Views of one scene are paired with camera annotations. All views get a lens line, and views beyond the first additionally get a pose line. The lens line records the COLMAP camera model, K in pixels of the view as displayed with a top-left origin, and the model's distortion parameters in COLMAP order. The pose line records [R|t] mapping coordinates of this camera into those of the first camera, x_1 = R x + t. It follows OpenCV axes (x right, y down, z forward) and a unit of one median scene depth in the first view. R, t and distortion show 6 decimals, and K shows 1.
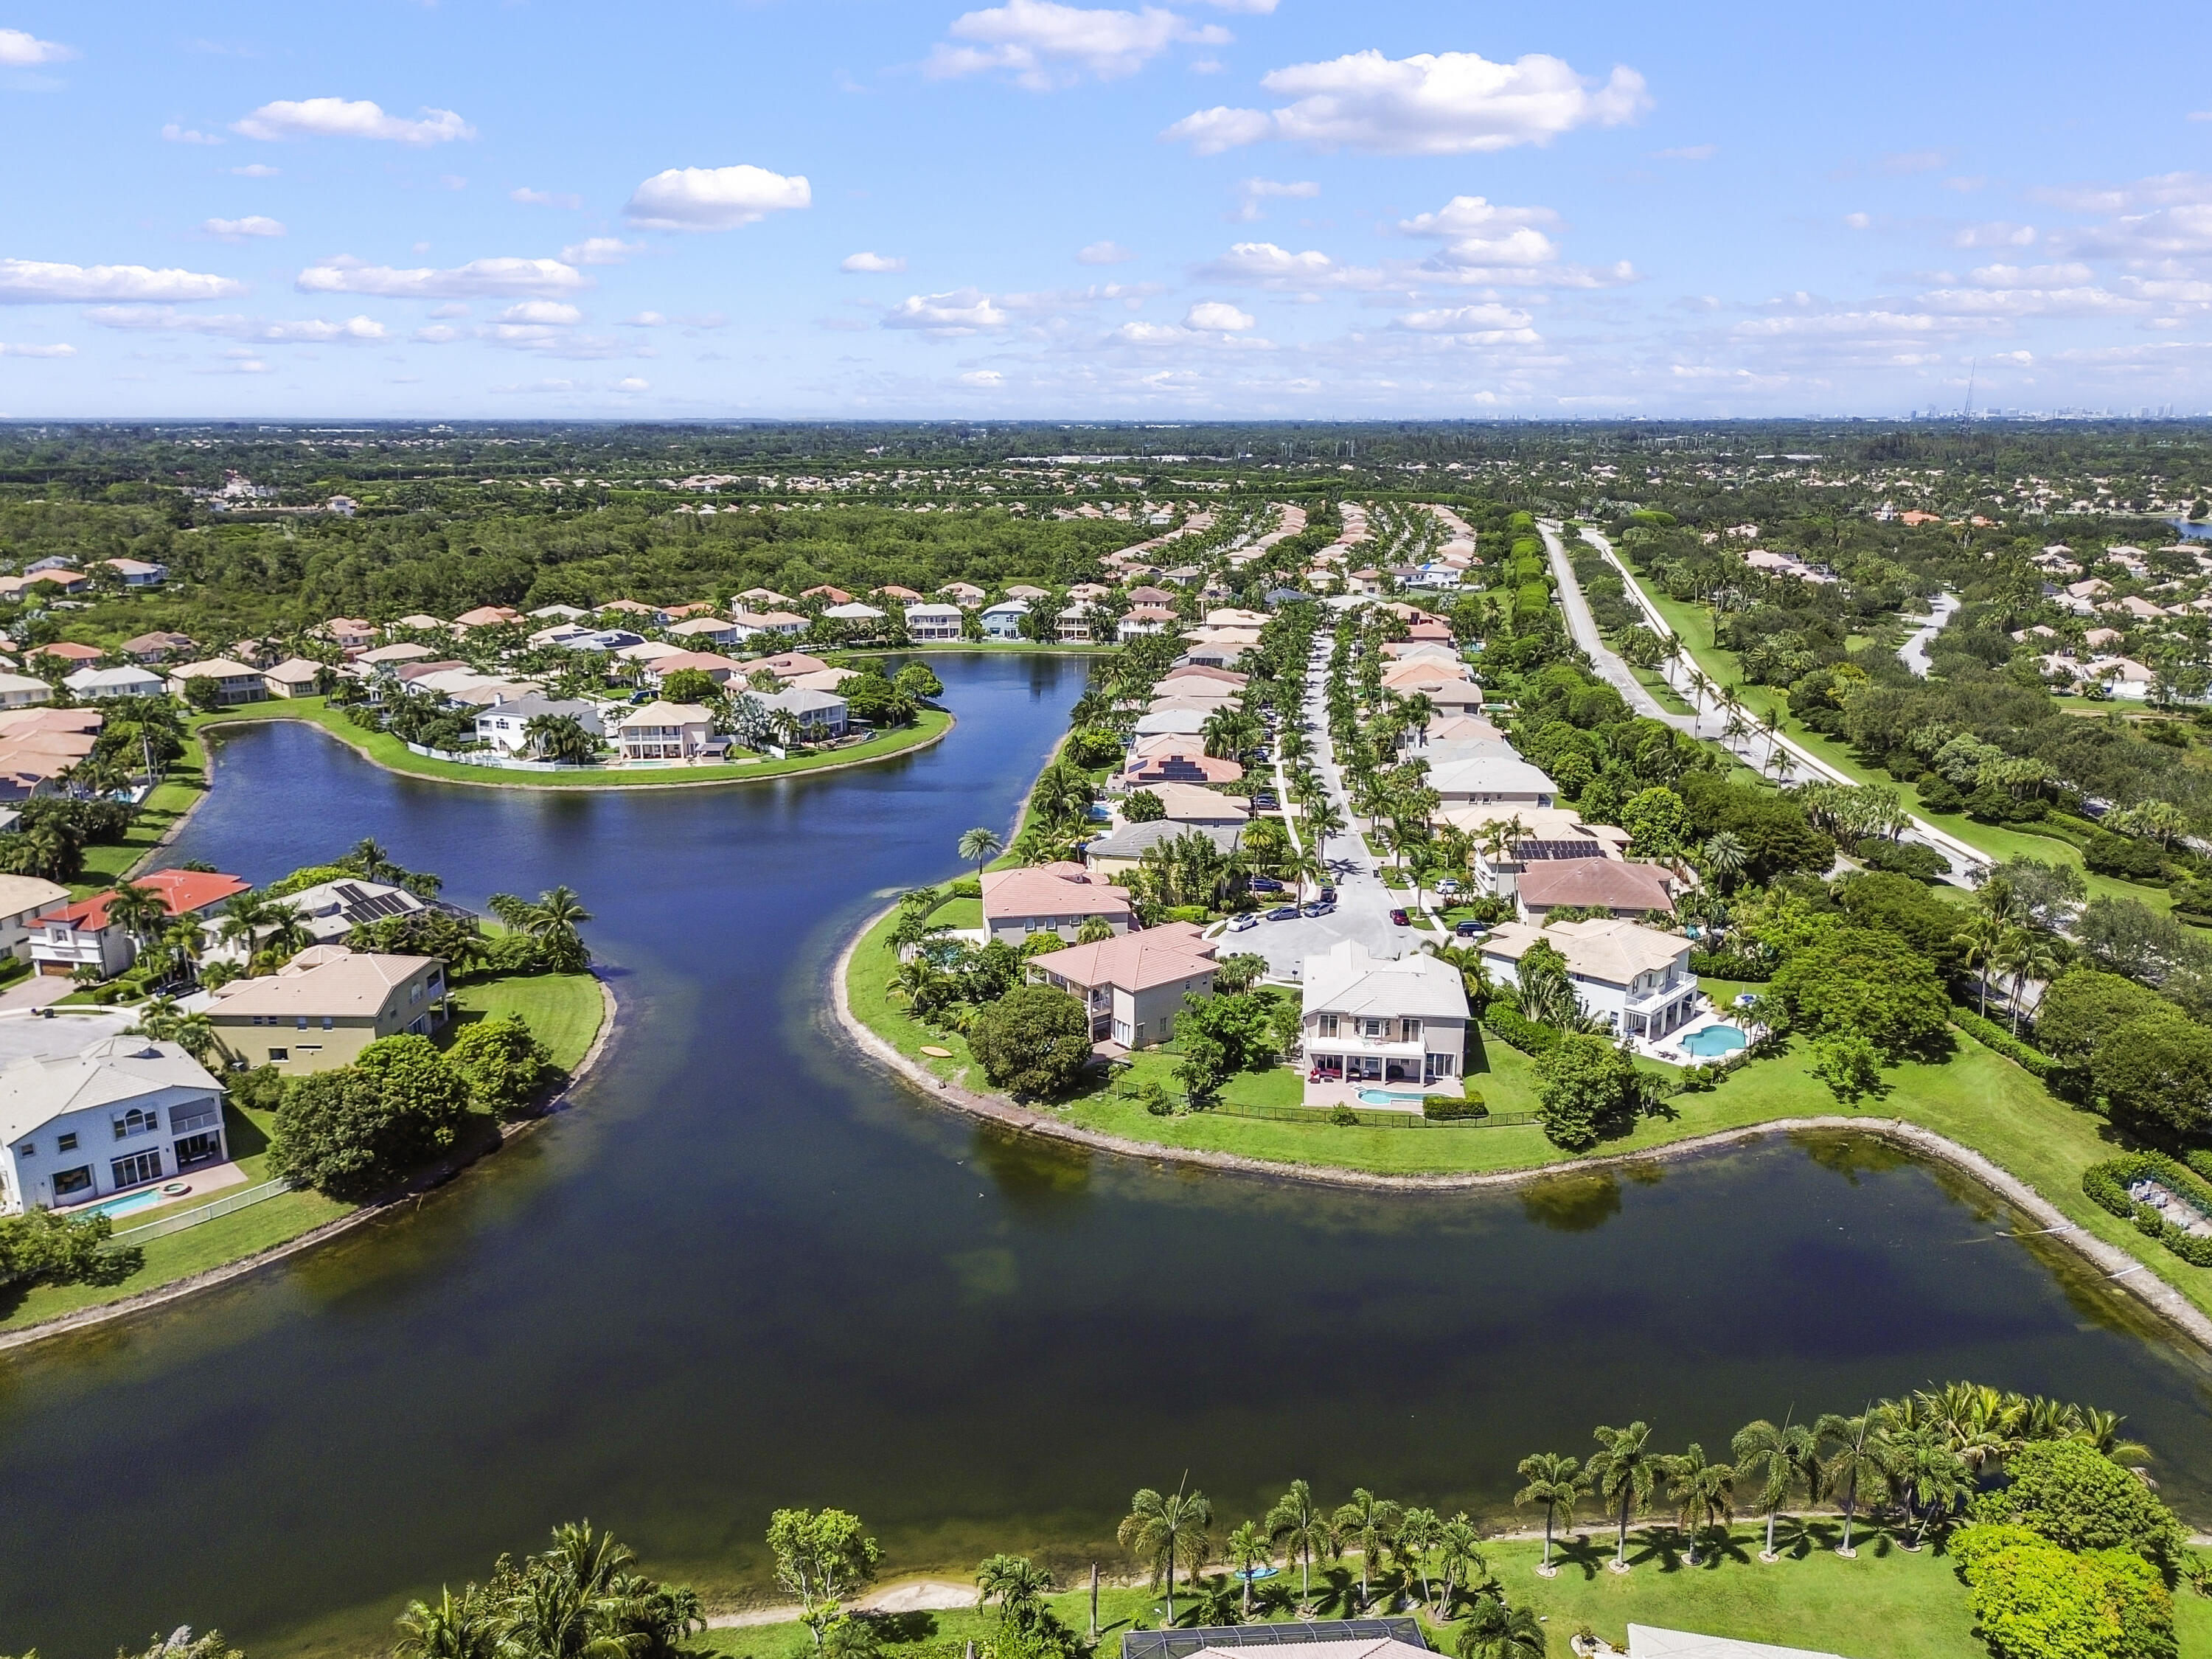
lens RADIAL K [[1601.4, 0, 1106.0], [0, 1601.4, 829.5], [0, 0, 1]] dist [0.107754, -0.186668]
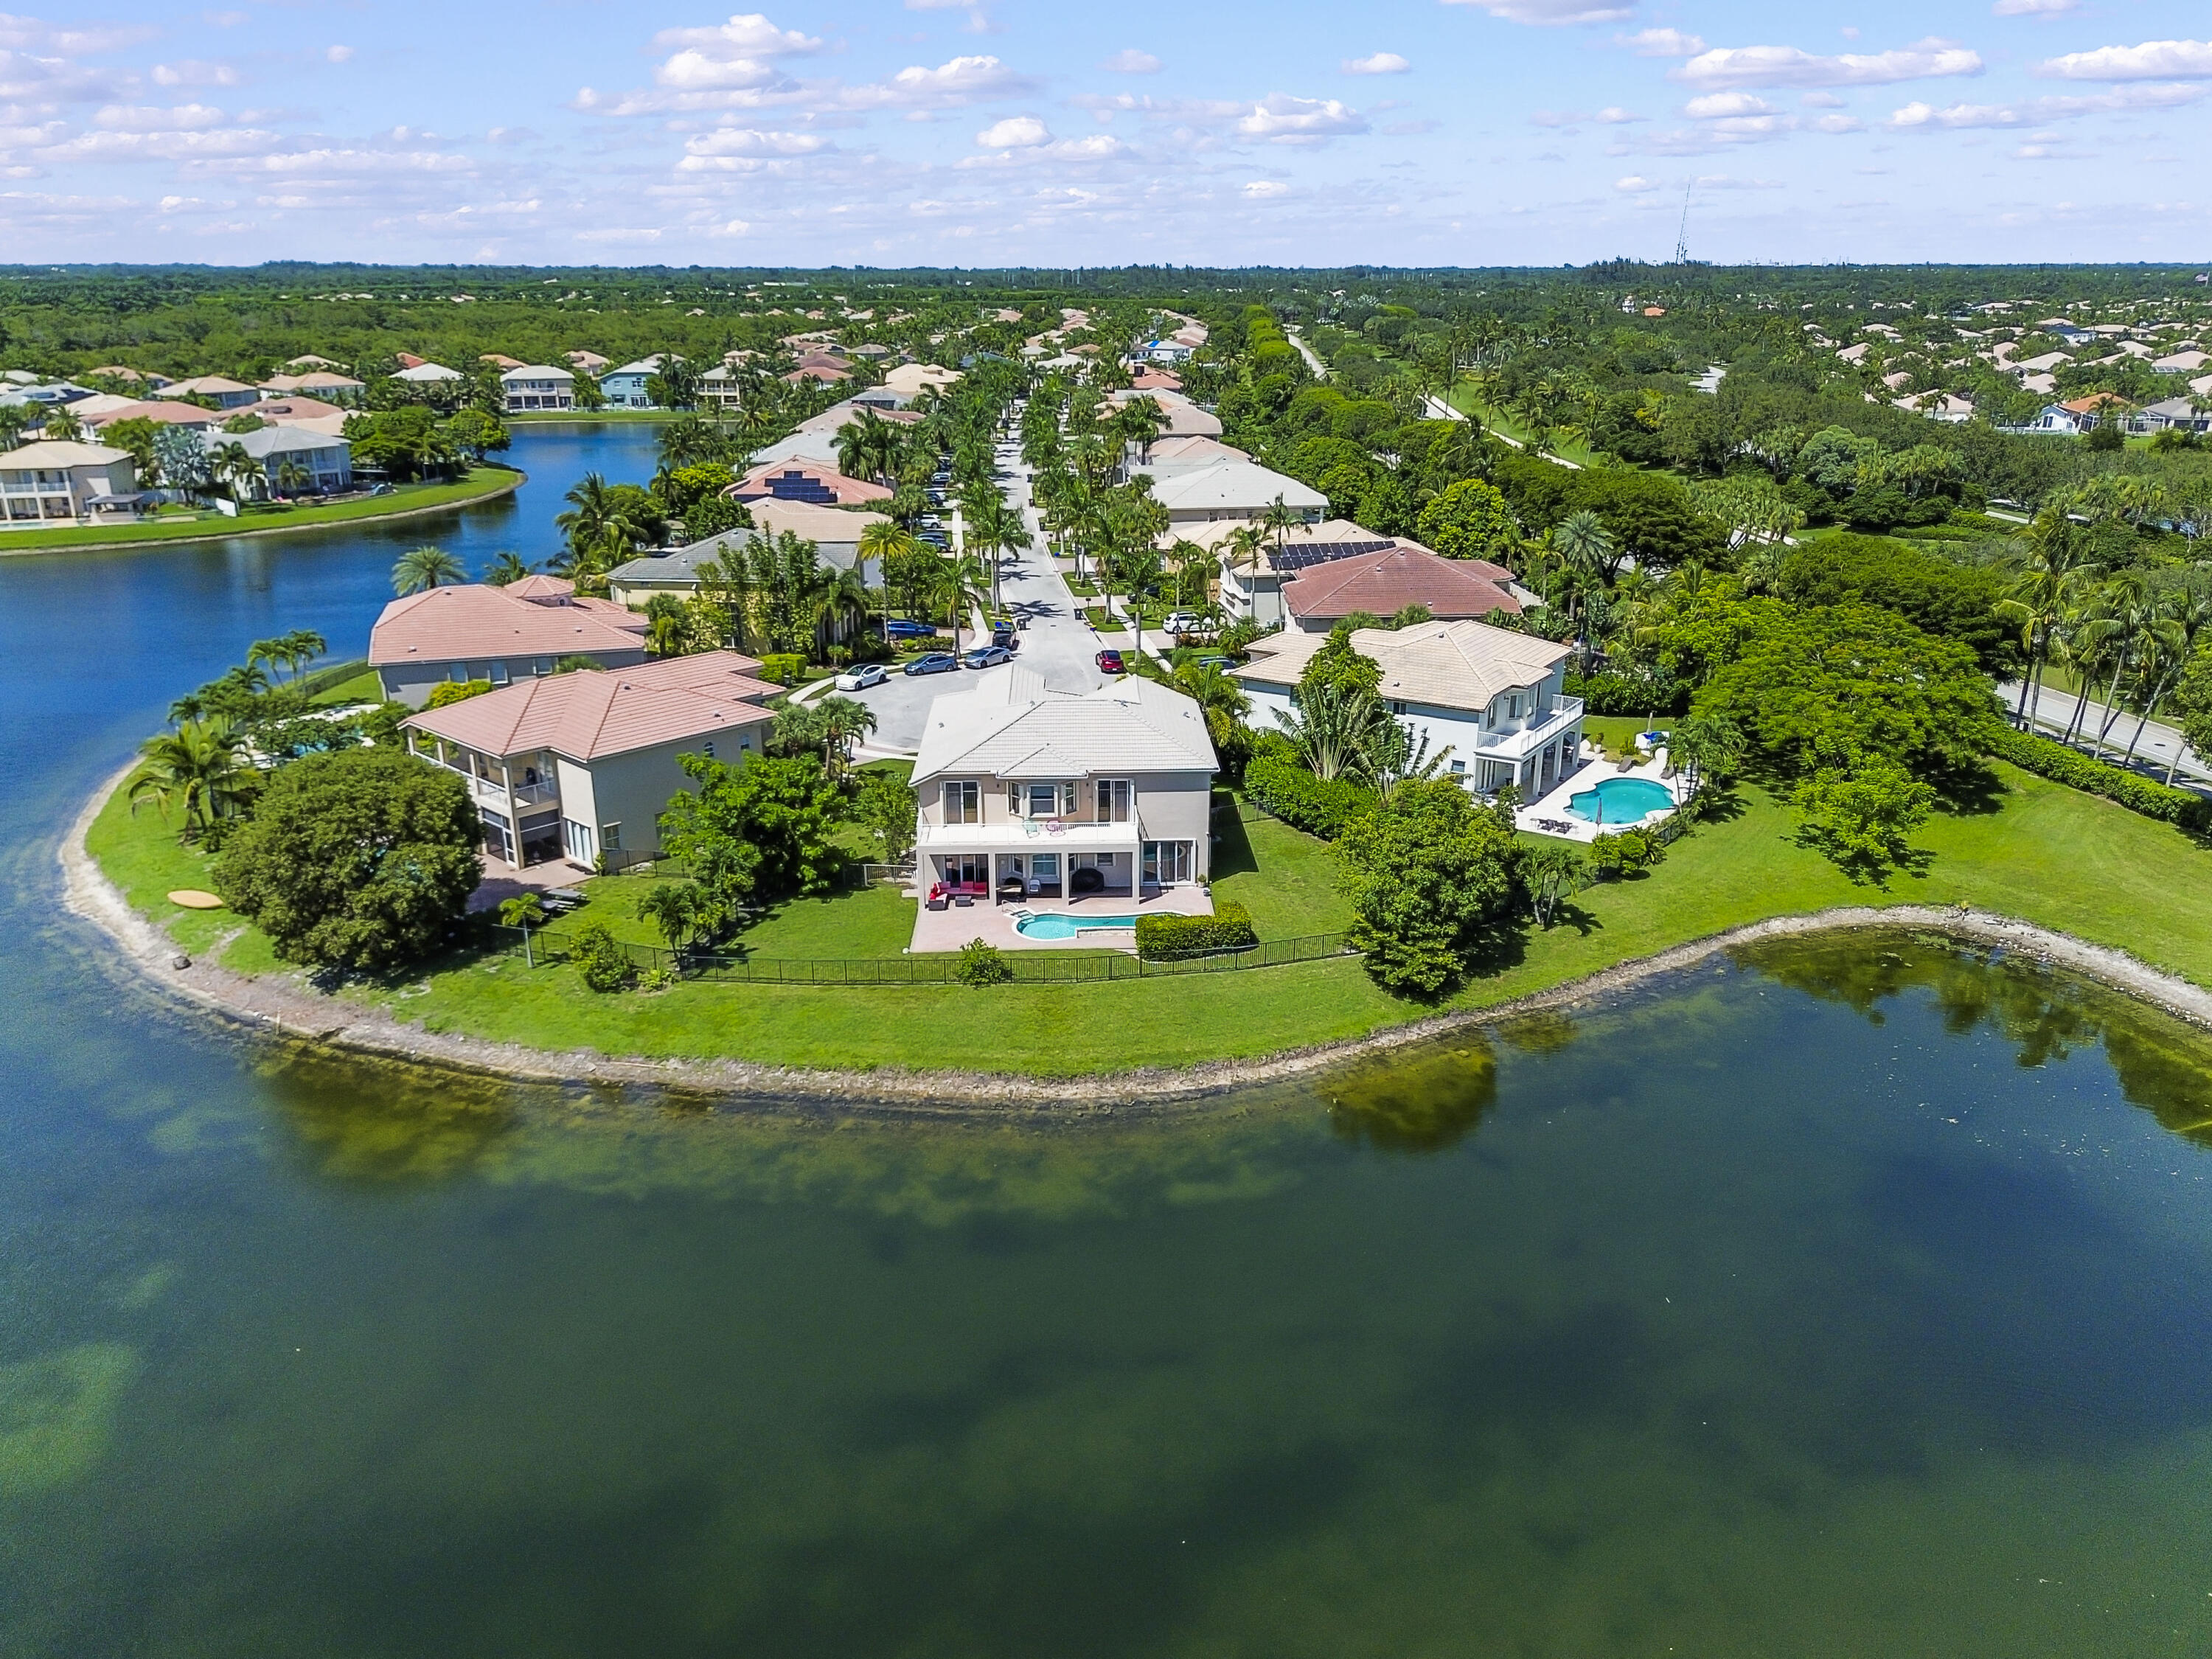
lens RADIAL K [[1601.4, 0, 1106.0], [0, 1601.4, 829.5], [0, 0, 1]] dist [0.107754, -0.186668]
pose [[0.987171, -0.052701, 0.150722, 0.103739], [0.040448, 0.995709, 0.083236, 0.087672], [-0.154461, -0.076071, 0.985066, 0.463956]]
